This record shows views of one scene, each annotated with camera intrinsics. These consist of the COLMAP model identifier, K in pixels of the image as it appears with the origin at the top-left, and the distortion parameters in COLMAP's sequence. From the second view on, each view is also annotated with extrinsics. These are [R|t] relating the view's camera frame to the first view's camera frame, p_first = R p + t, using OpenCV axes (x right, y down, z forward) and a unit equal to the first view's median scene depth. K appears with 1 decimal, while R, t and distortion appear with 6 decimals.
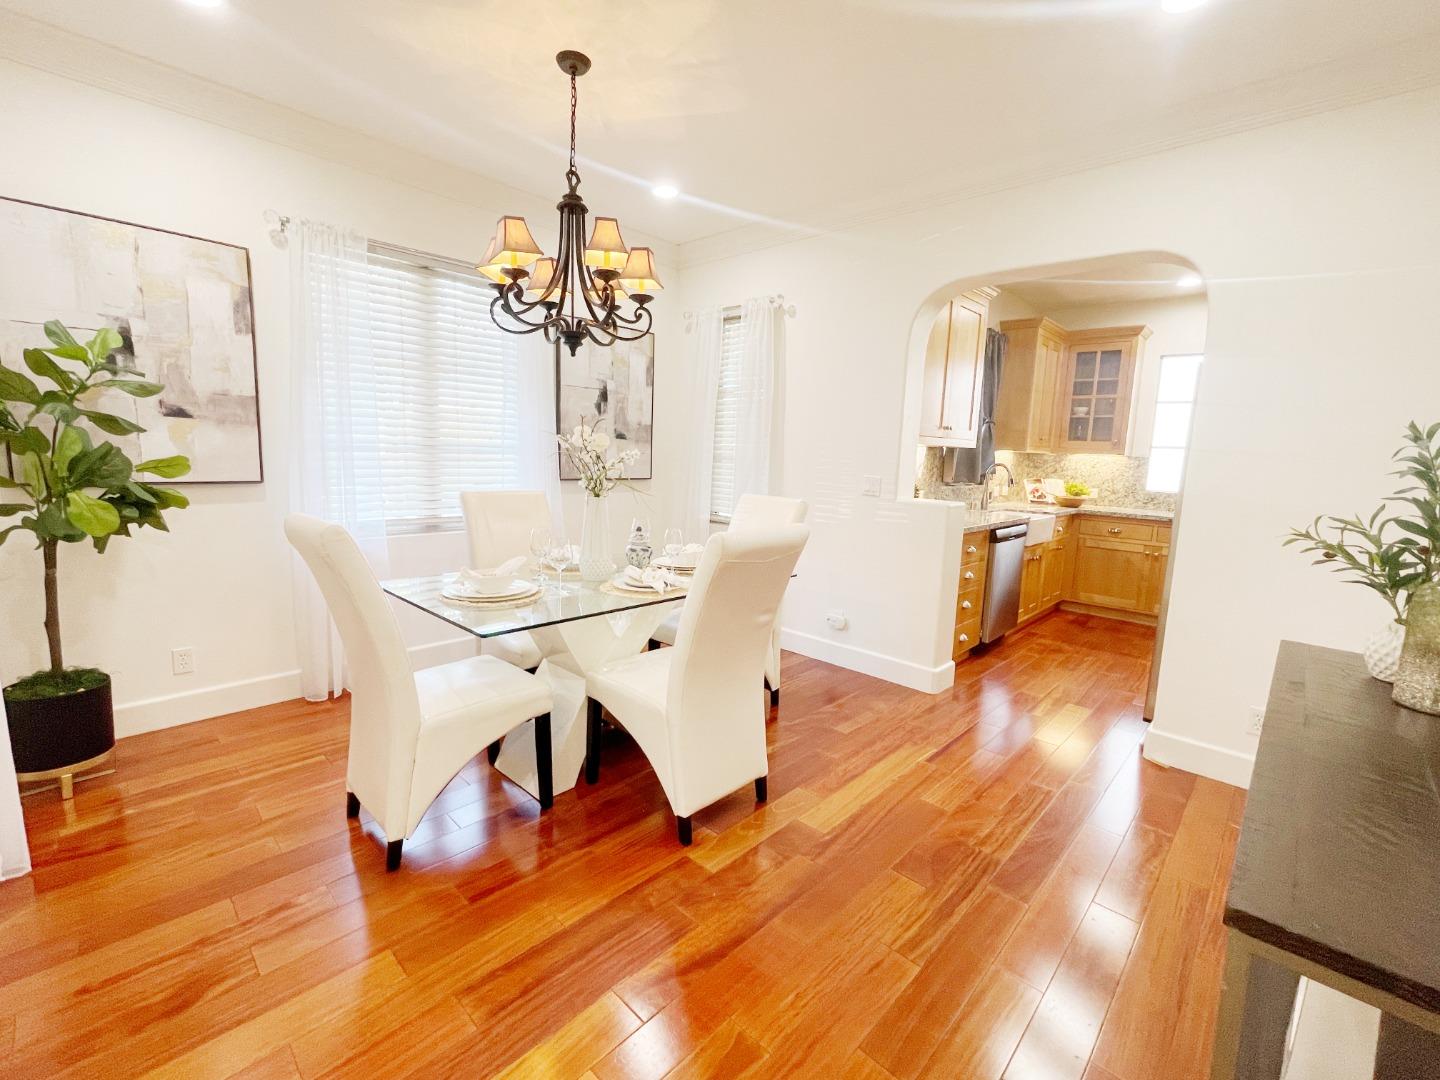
lens RADIAL K [[648.4, 0, 720.0], [0, 648.4, 540.0], [0, 0, 1]] dist [0.000485, 0.003681]
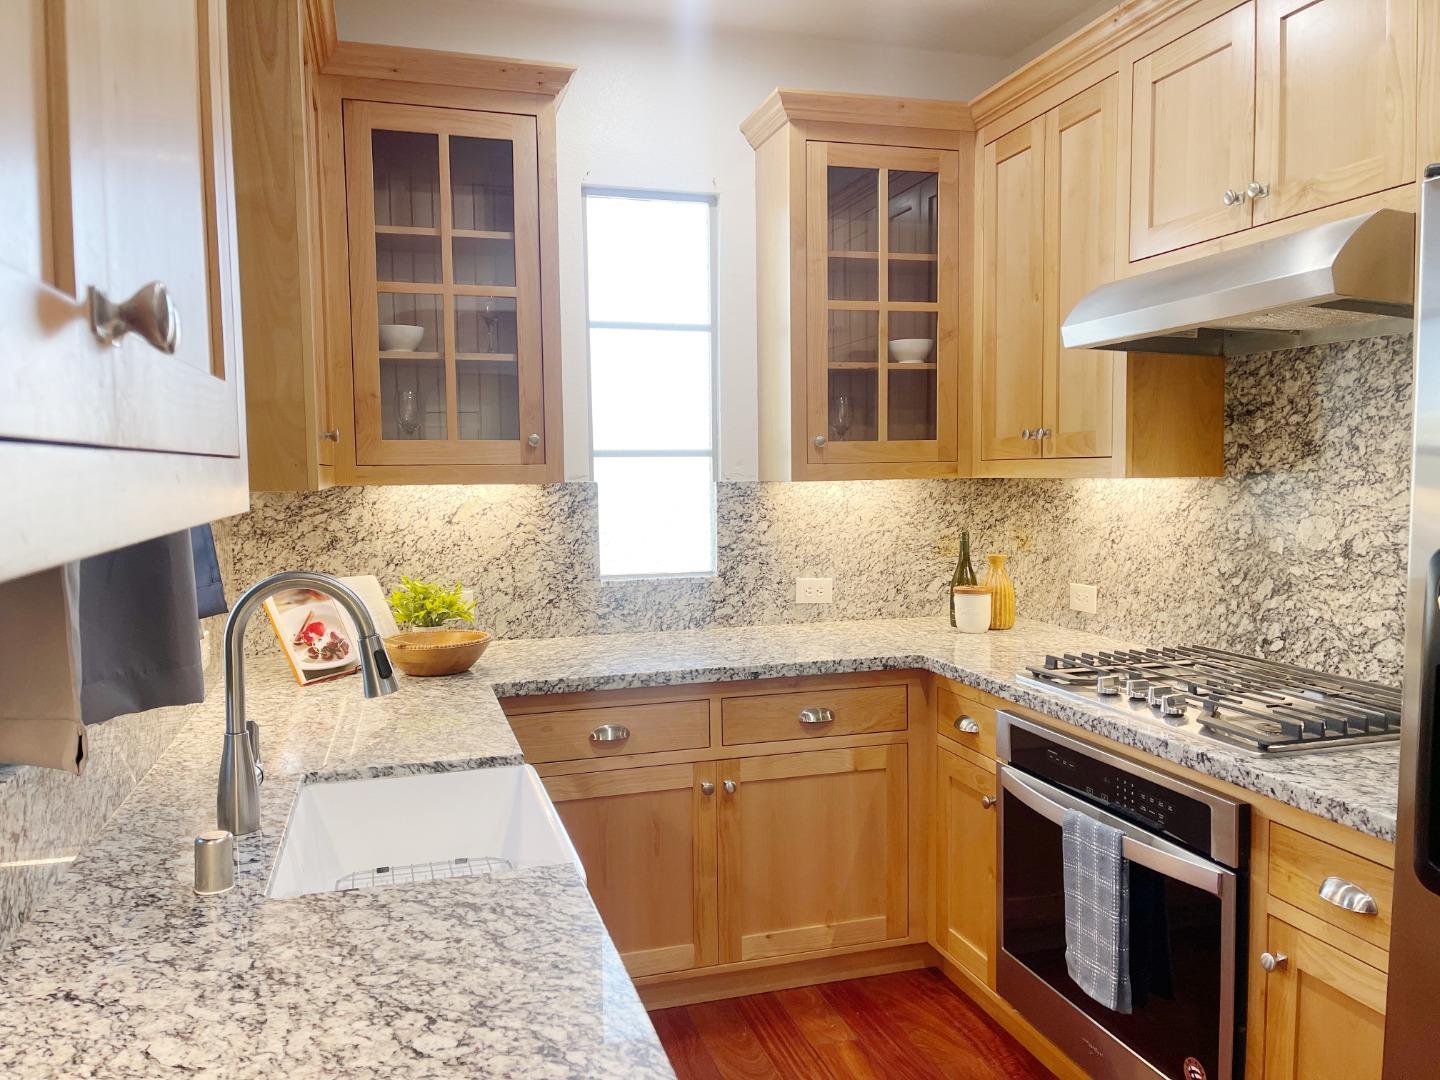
lens RADIAL K [[1067.1, 0, 720.0], [0, 1067.1, 540.0], [0, 0, 1]] dist [0.000509, 0.000136]
pose [[0.505398, -0.103843, 0.856615, 0.122020], [0.153818, 0.987674, 0.028979, -0.059772], [-0.849066, 0.117117, 0.515142, 0.379761]]
